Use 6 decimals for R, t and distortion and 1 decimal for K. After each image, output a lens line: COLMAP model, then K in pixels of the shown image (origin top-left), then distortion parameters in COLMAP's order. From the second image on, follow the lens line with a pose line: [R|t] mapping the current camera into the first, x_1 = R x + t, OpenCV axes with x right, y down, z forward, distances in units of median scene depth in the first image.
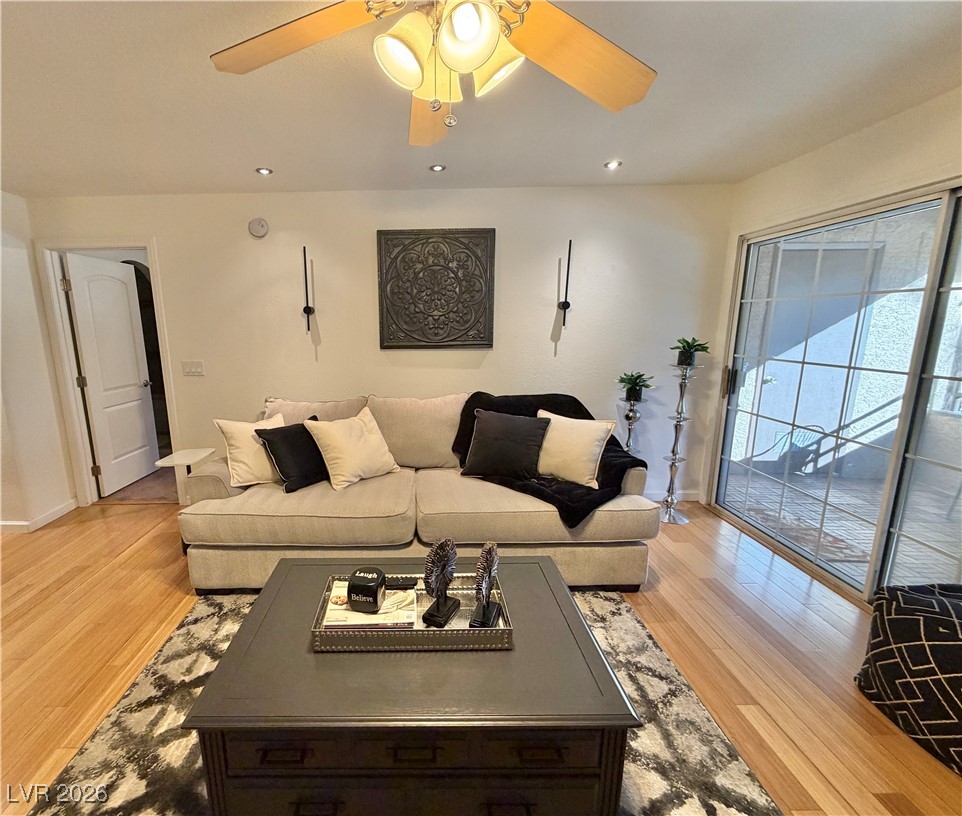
lens RADIAL K [[437.9, 0, 481.0], [0, 437.9, 408.0], [0, 0, 1]] dist [0.001580, 0.000617]
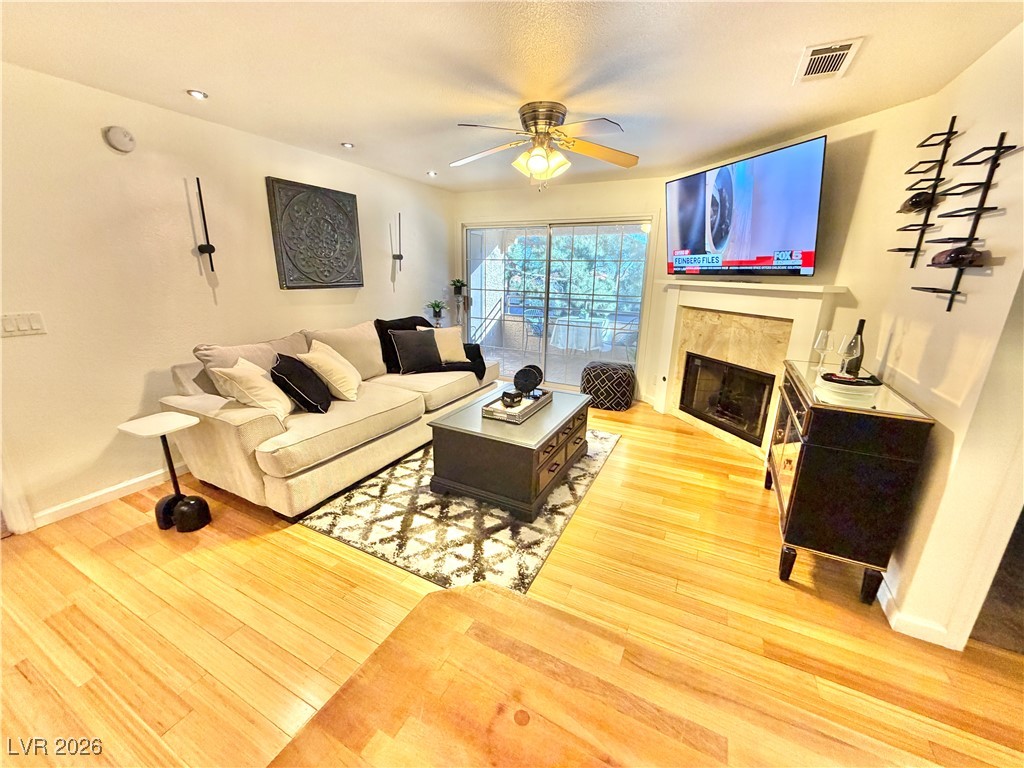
lens RADIAL K [[406.3, 0, 512.0], [0, 406.3, 384.0], [0, 0, 1]] dist [-0.000485, 0.000070]
pose [[0.445055, -0.223750, 0.867099, -1.002337], [0.152948, 0.973047, 0.172586, 0.006741], [-0.882345, 0.055811, 0.467282, 0.043739]]
